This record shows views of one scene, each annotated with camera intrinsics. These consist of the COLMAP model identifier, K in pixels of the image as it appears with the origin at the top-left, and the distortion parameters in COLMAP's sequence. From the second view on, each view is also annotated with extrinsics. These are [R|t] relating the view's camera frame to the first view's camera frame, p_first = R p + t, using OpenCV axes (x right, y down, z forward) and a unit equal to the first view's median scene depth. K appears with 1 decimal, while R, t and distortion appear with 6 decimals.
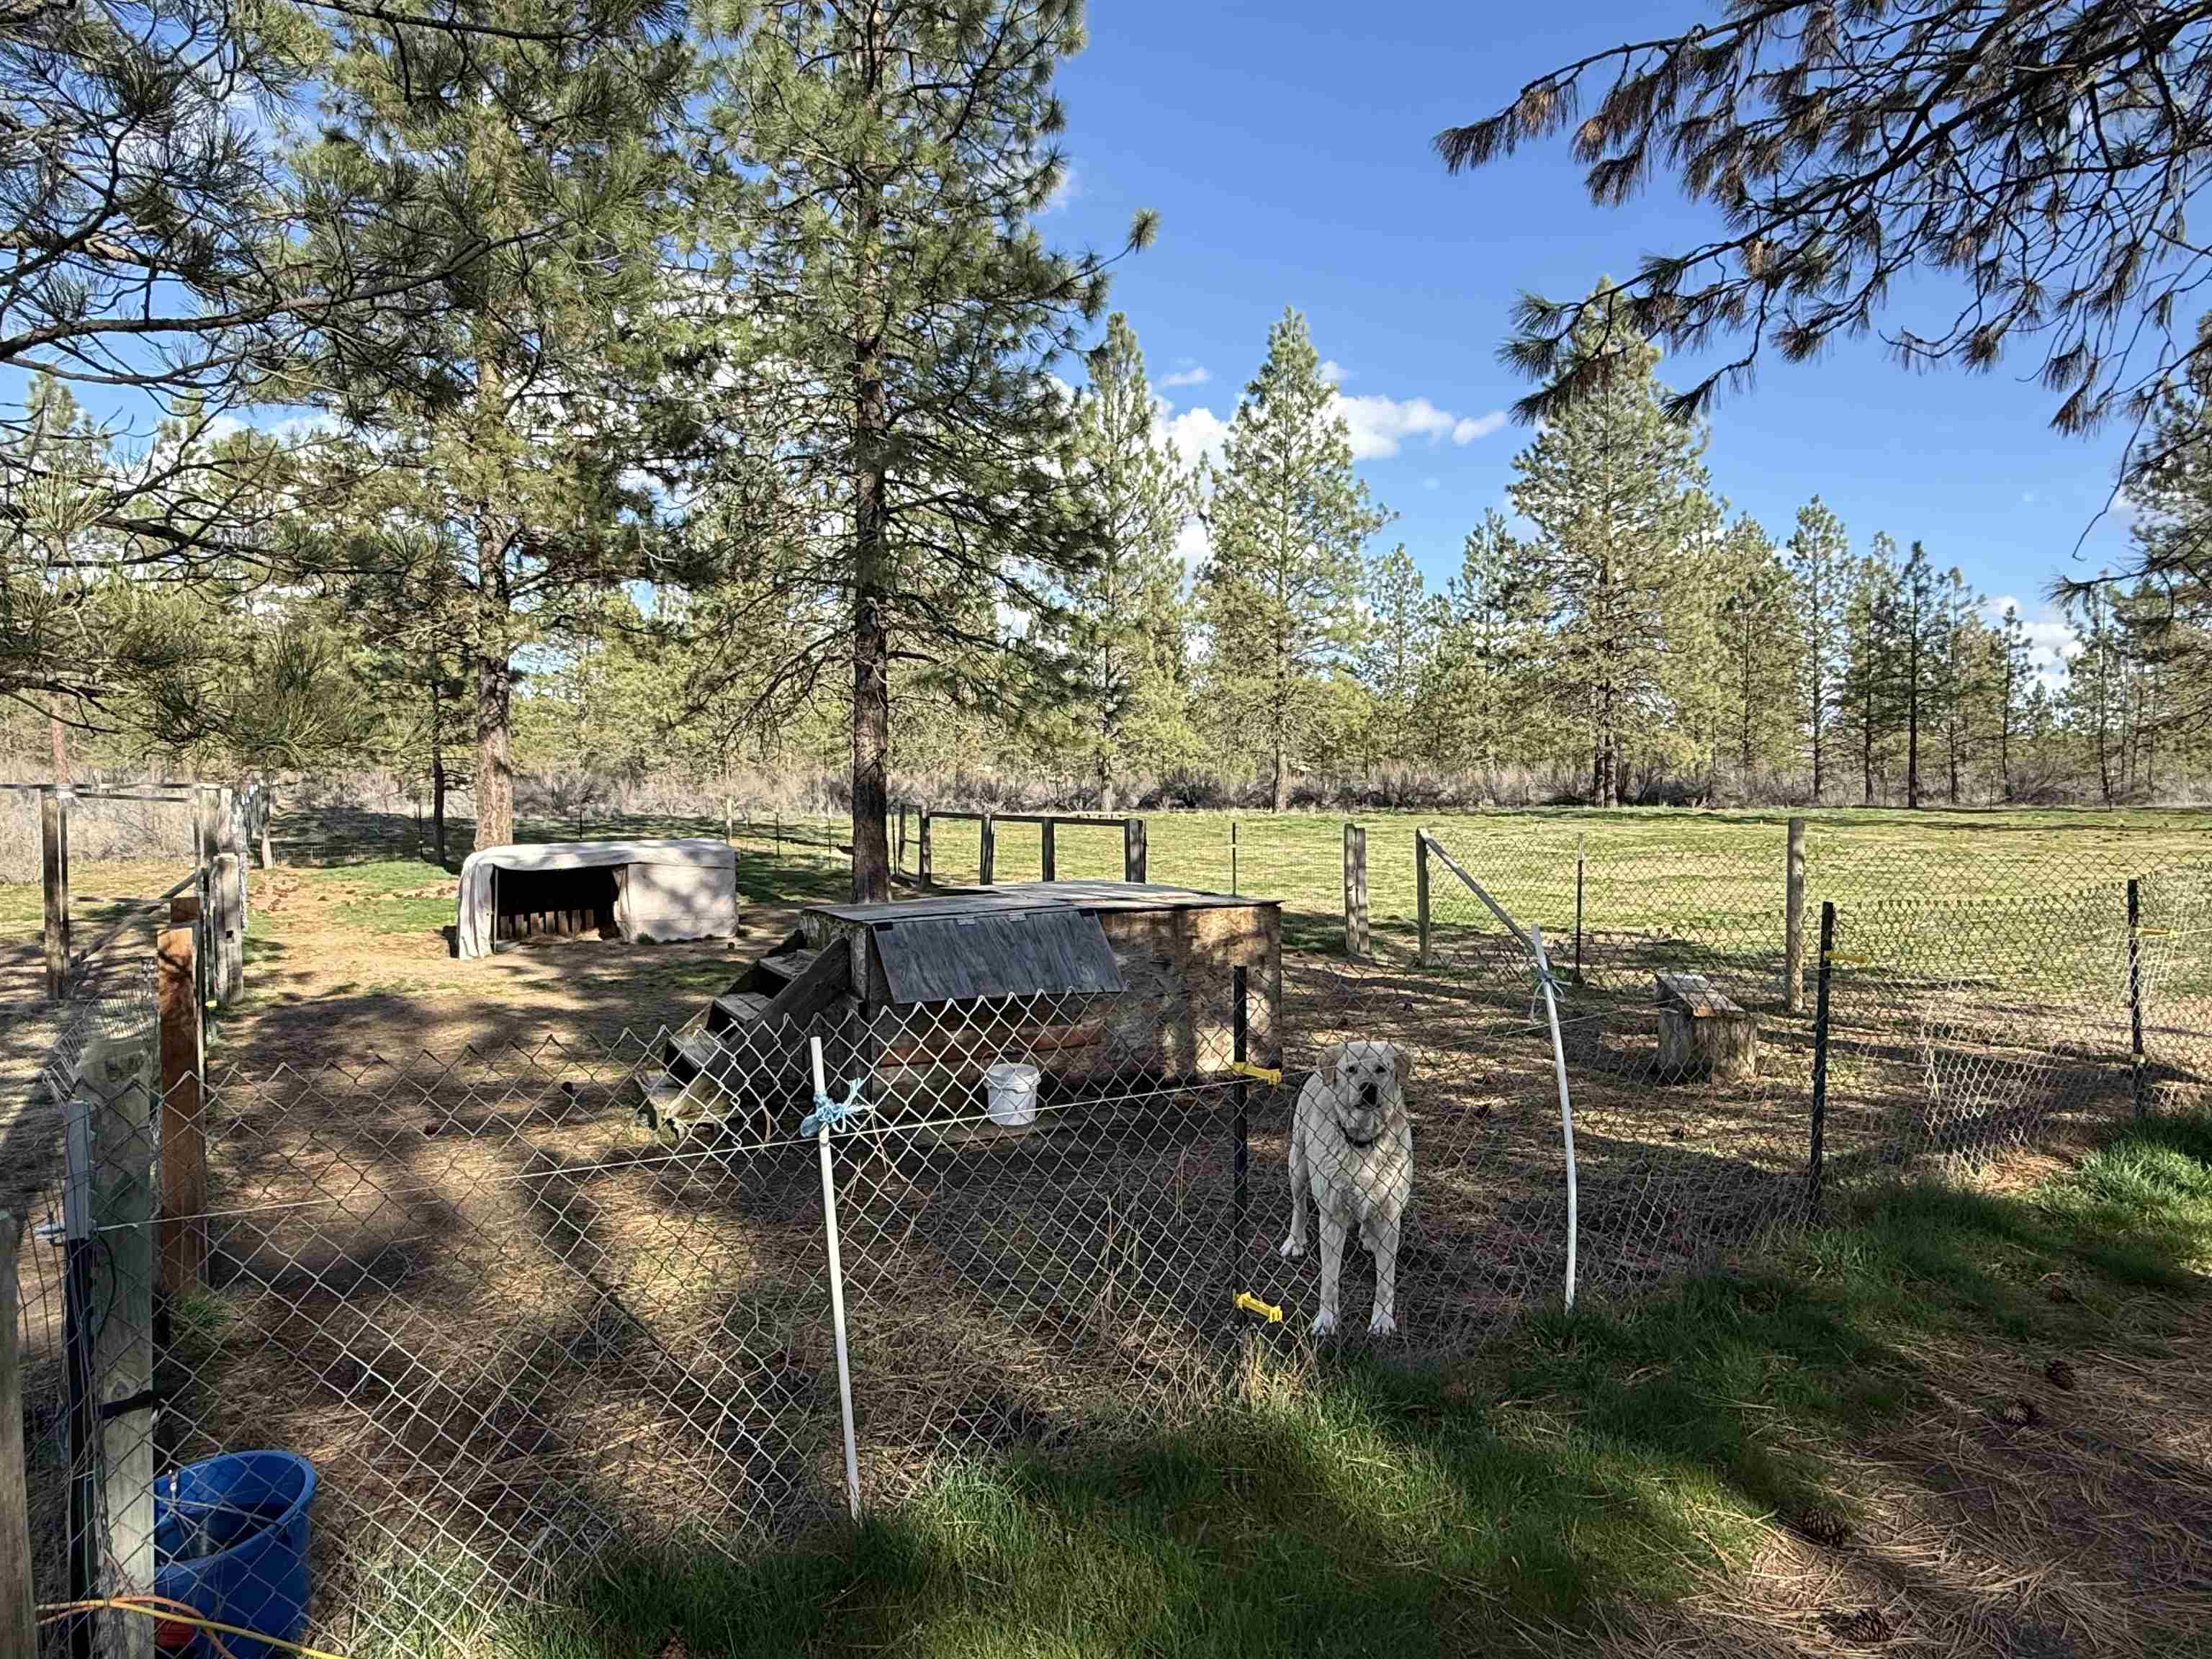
lens RADIAL K [[1331.6, 0, 1112.7], [0, 1331.6, 838.2], [0, 0, 1]] dist [0.002745, 0.002754]
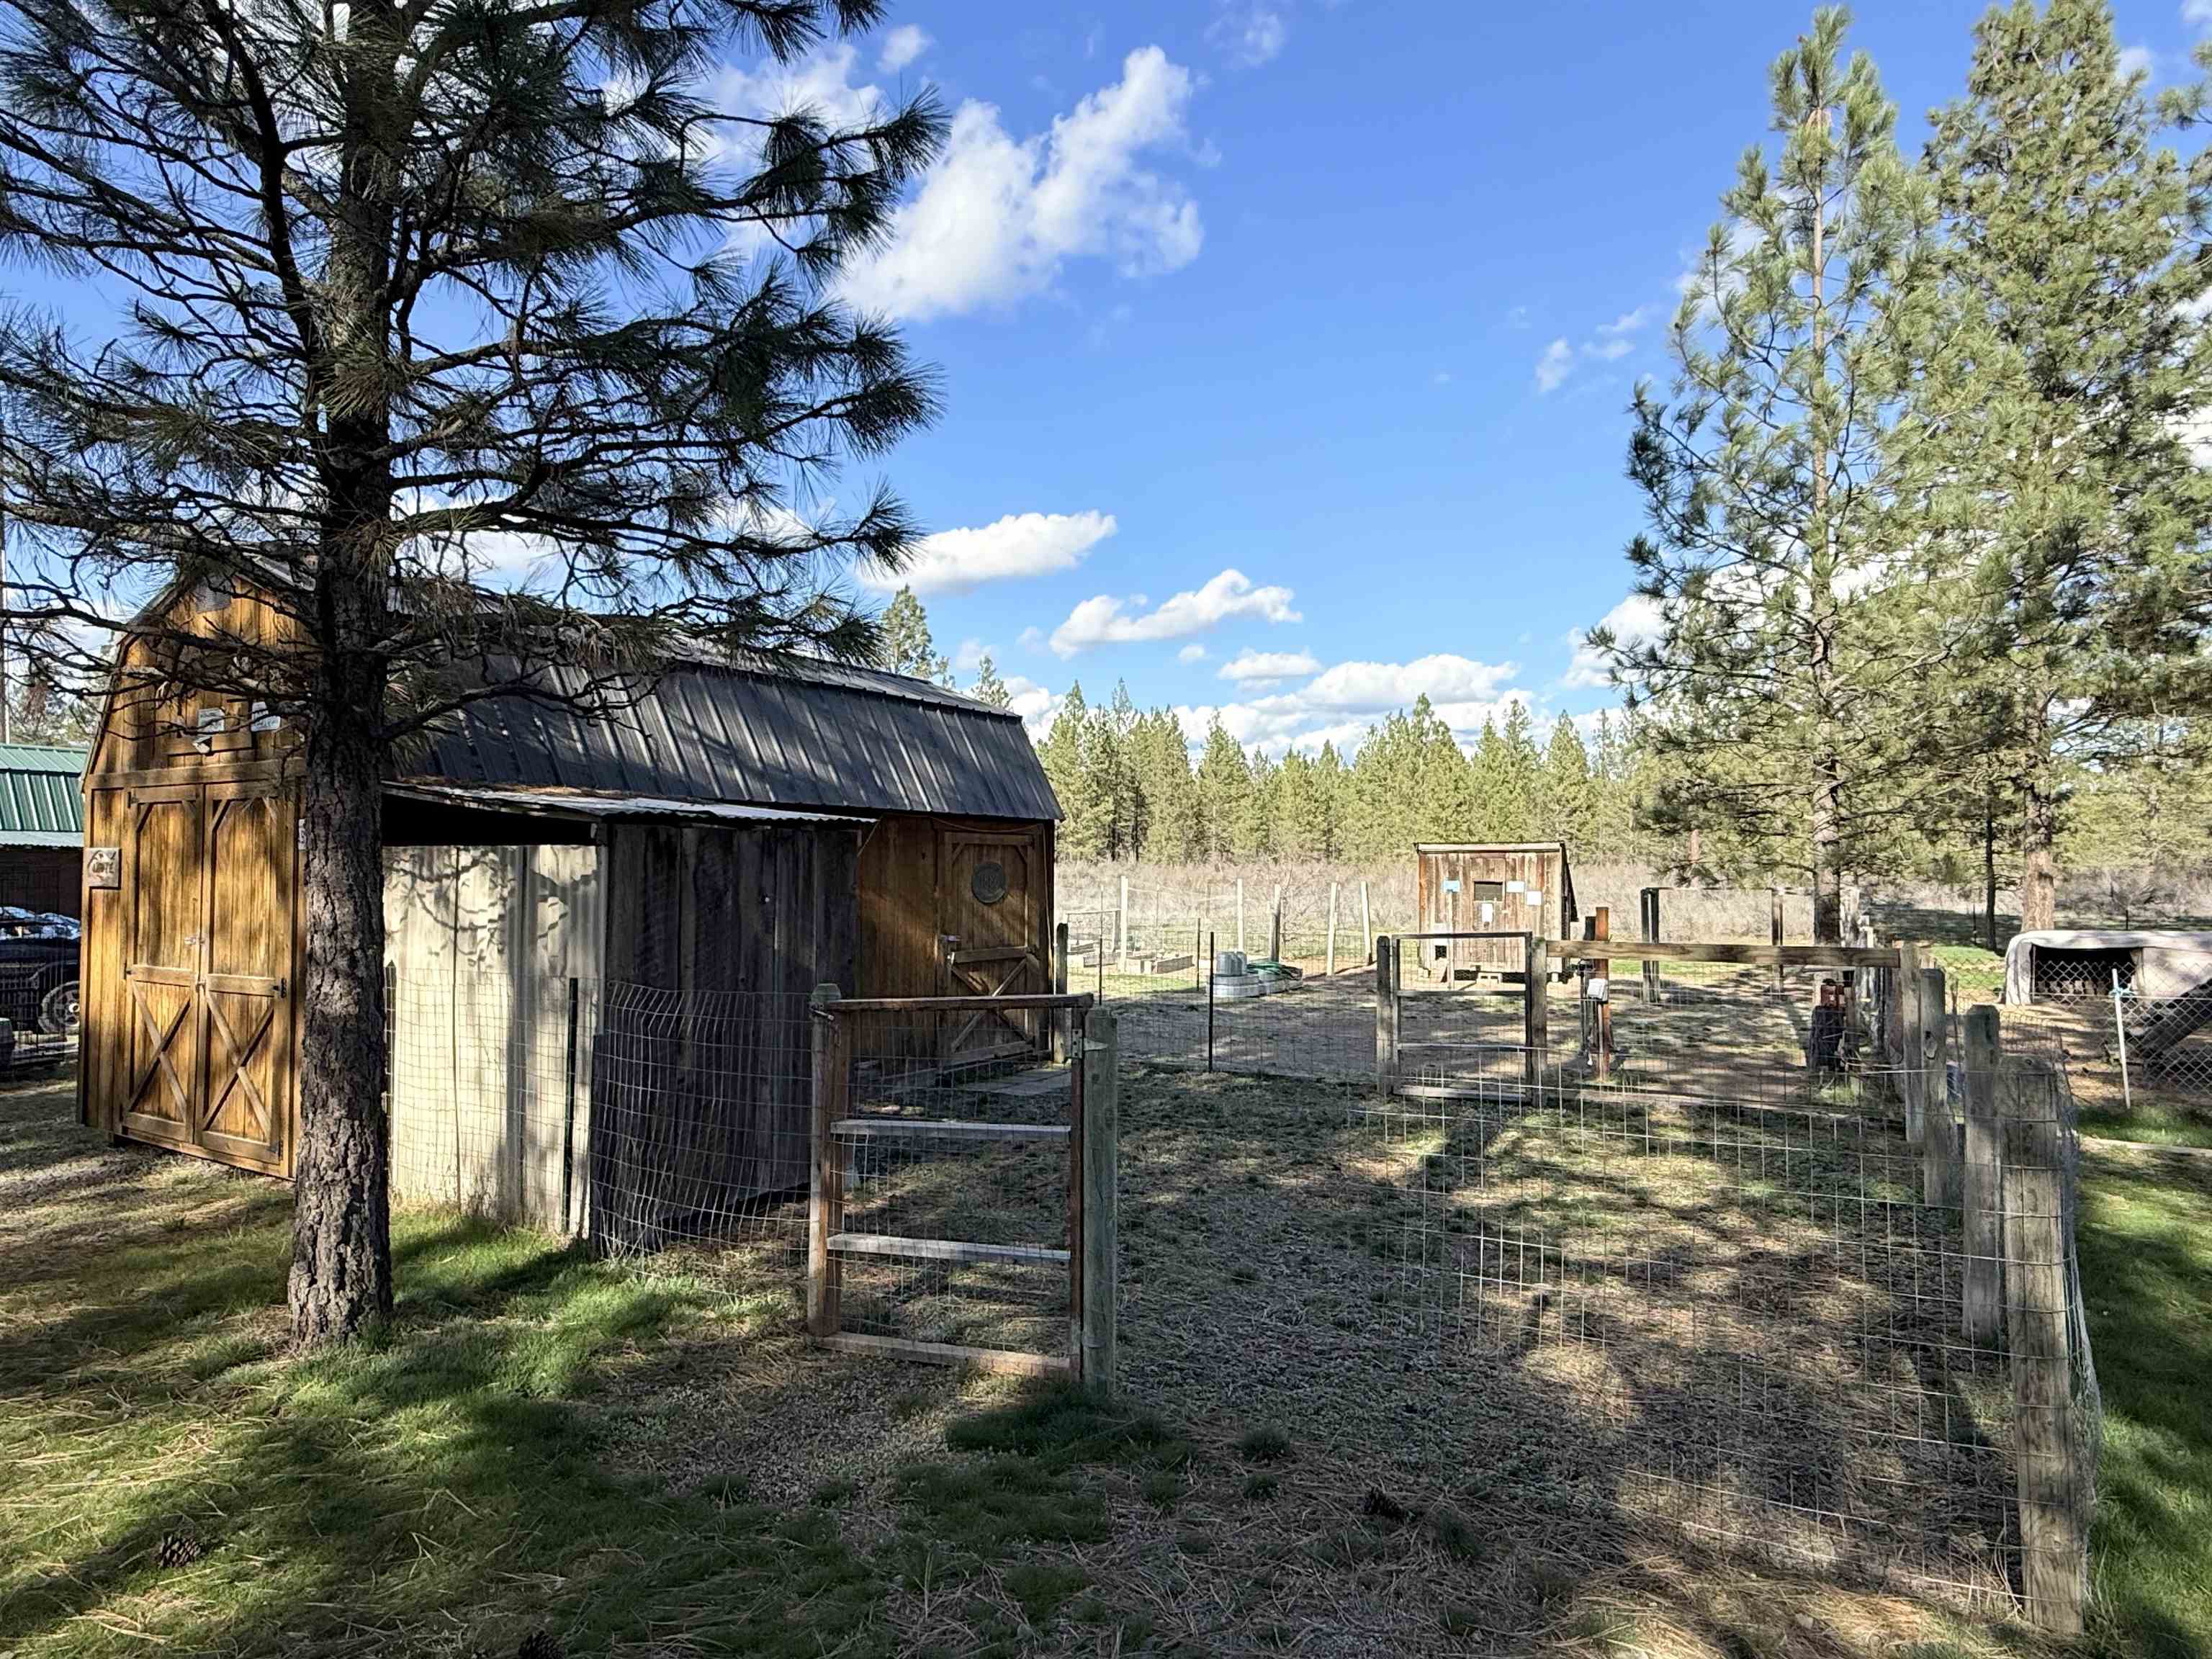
lens RADIAL K [[1331.6, 0, 1112.7], [0, 1331.6, 838.2], [0, 0, 1]] dist [0.002745, 0.002754]
pose [[0.497459, -0.026319, -0.867088, 0.278691], [-0.037373, 0.997961, -0.051733, 0.017673], [0.866682, 0.058141, 0.495461, -0.550913]]
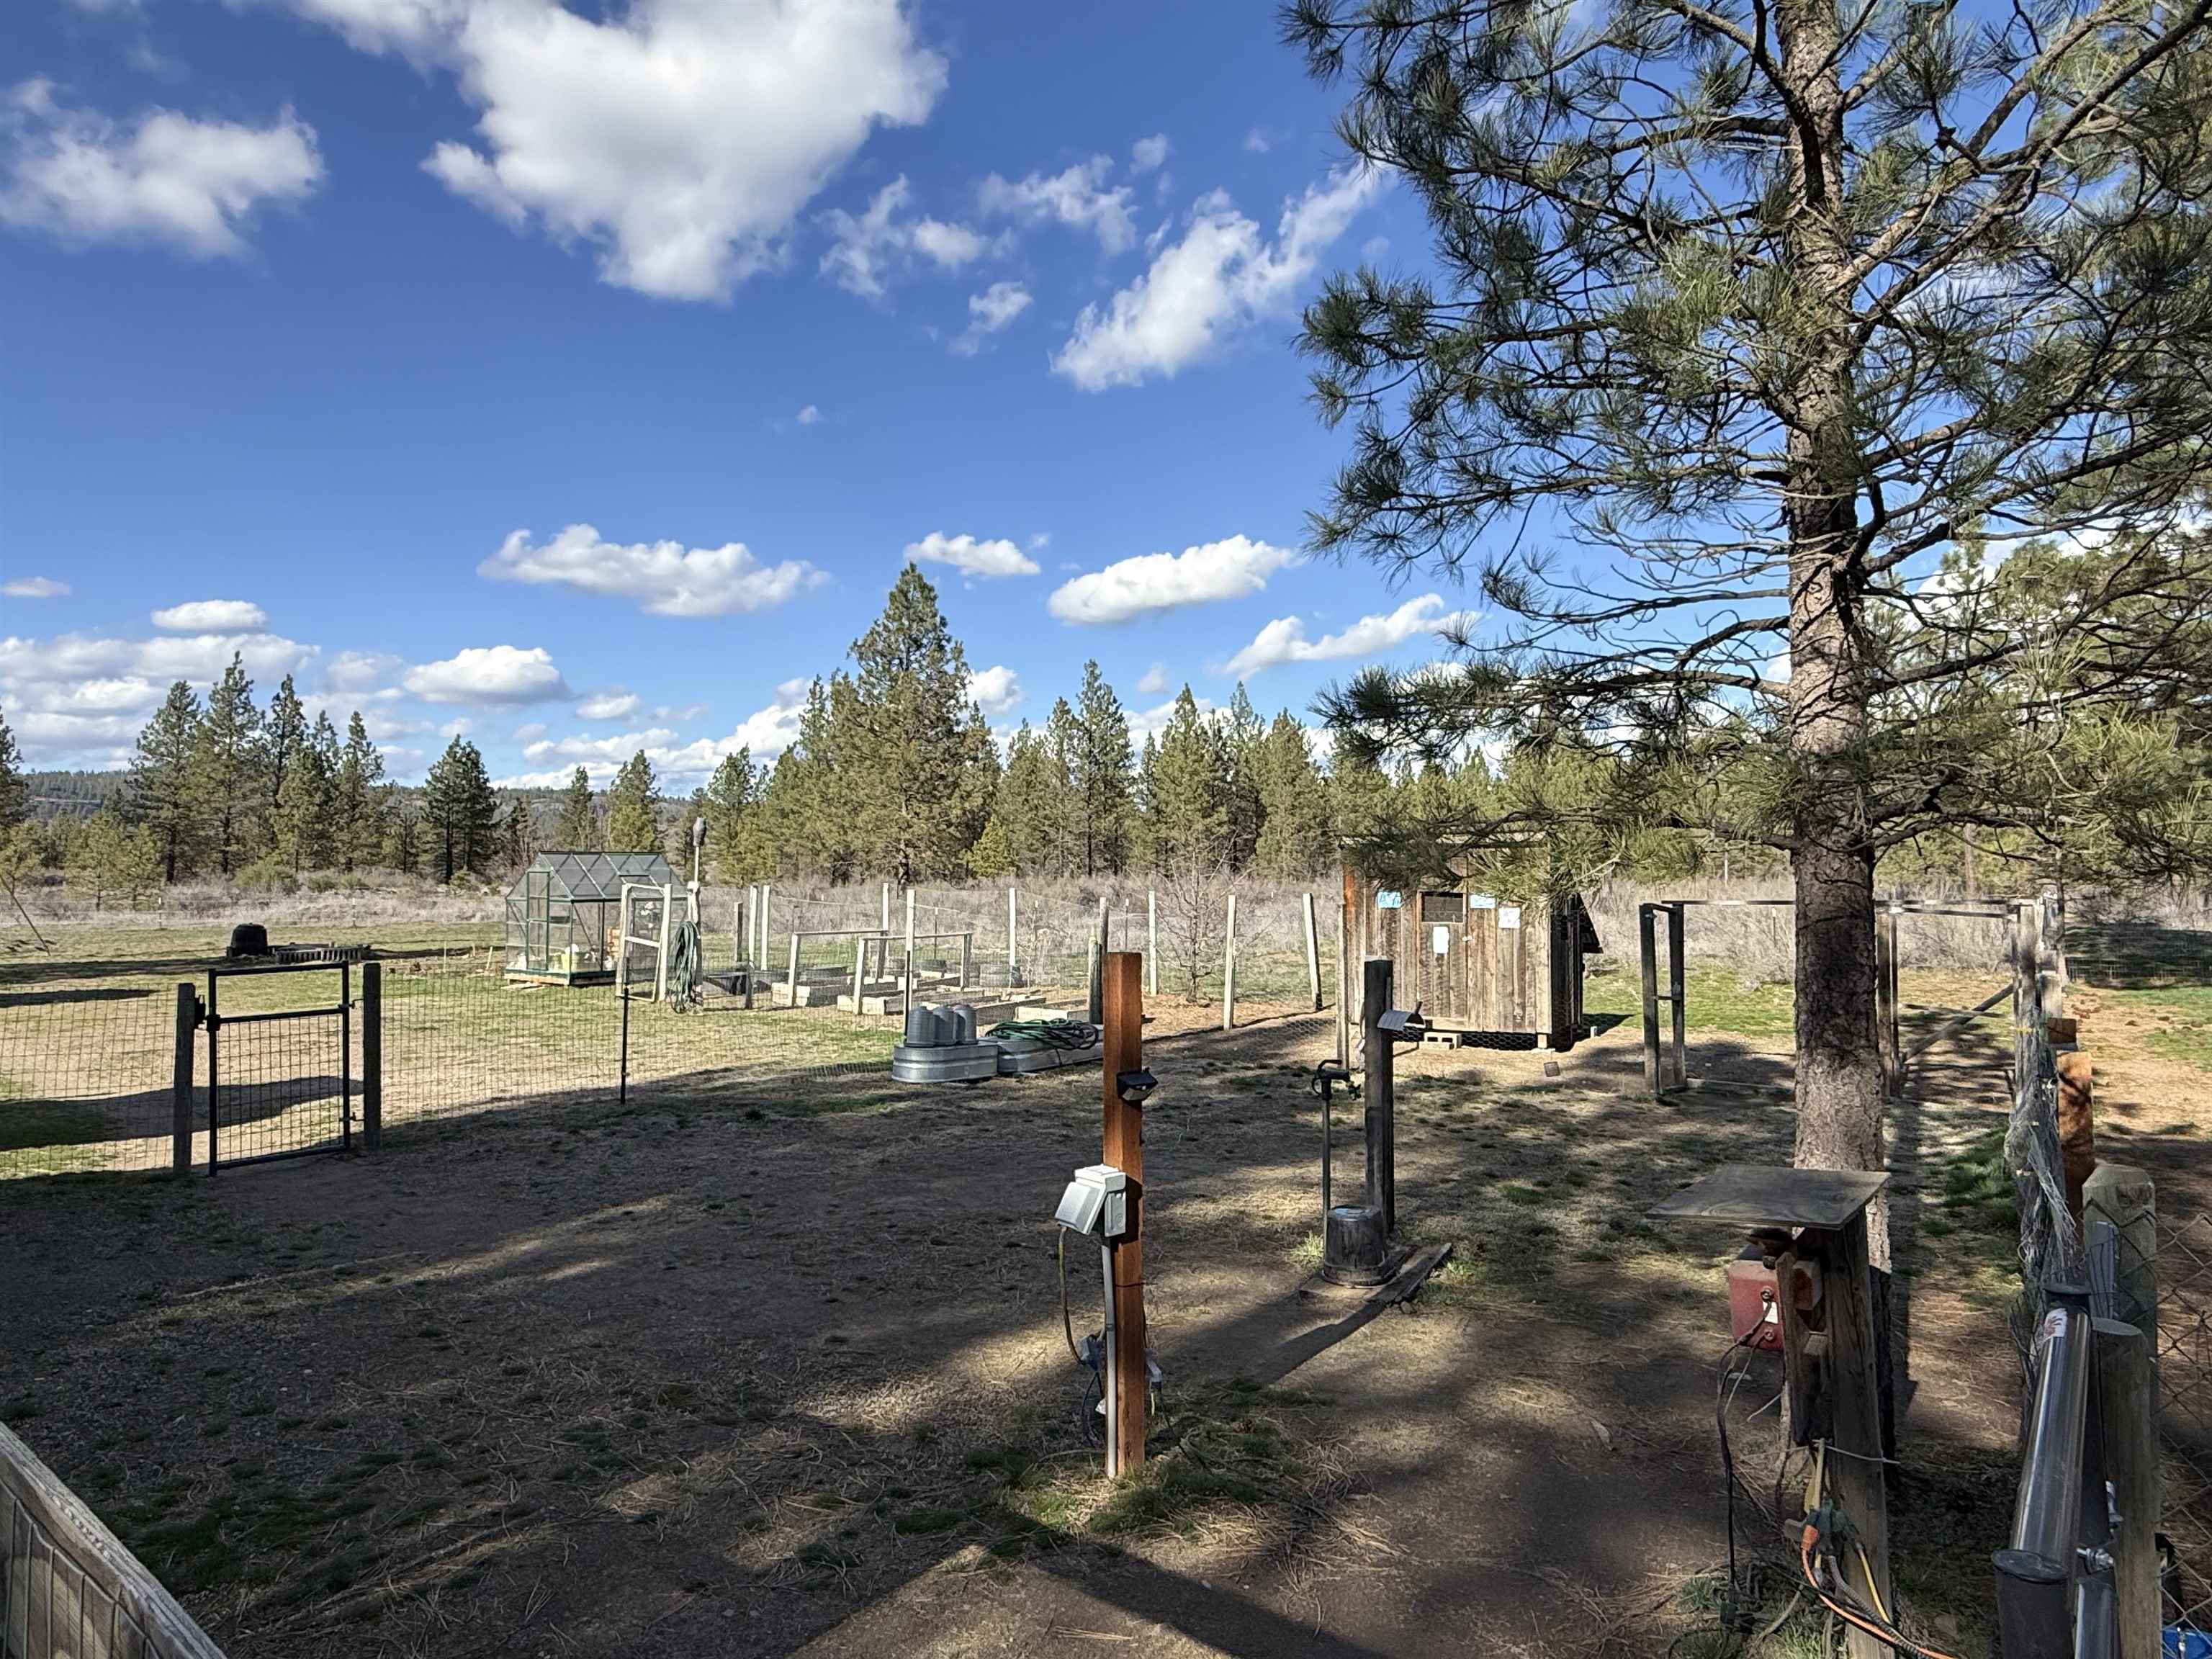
lens RADIAL K [[1331.6, 0, 1112.7], [0, 1331.6, 838.2], [0, 0, 1]] dist [0.002745, 0.002754]
pose [[0.386462, -0.039358, -0.921465, -0.010705], [-0.038585, 0.997524, -0.058789, -0.001176], [0.921498, 0.058275, 0.383986, -0.013290]]
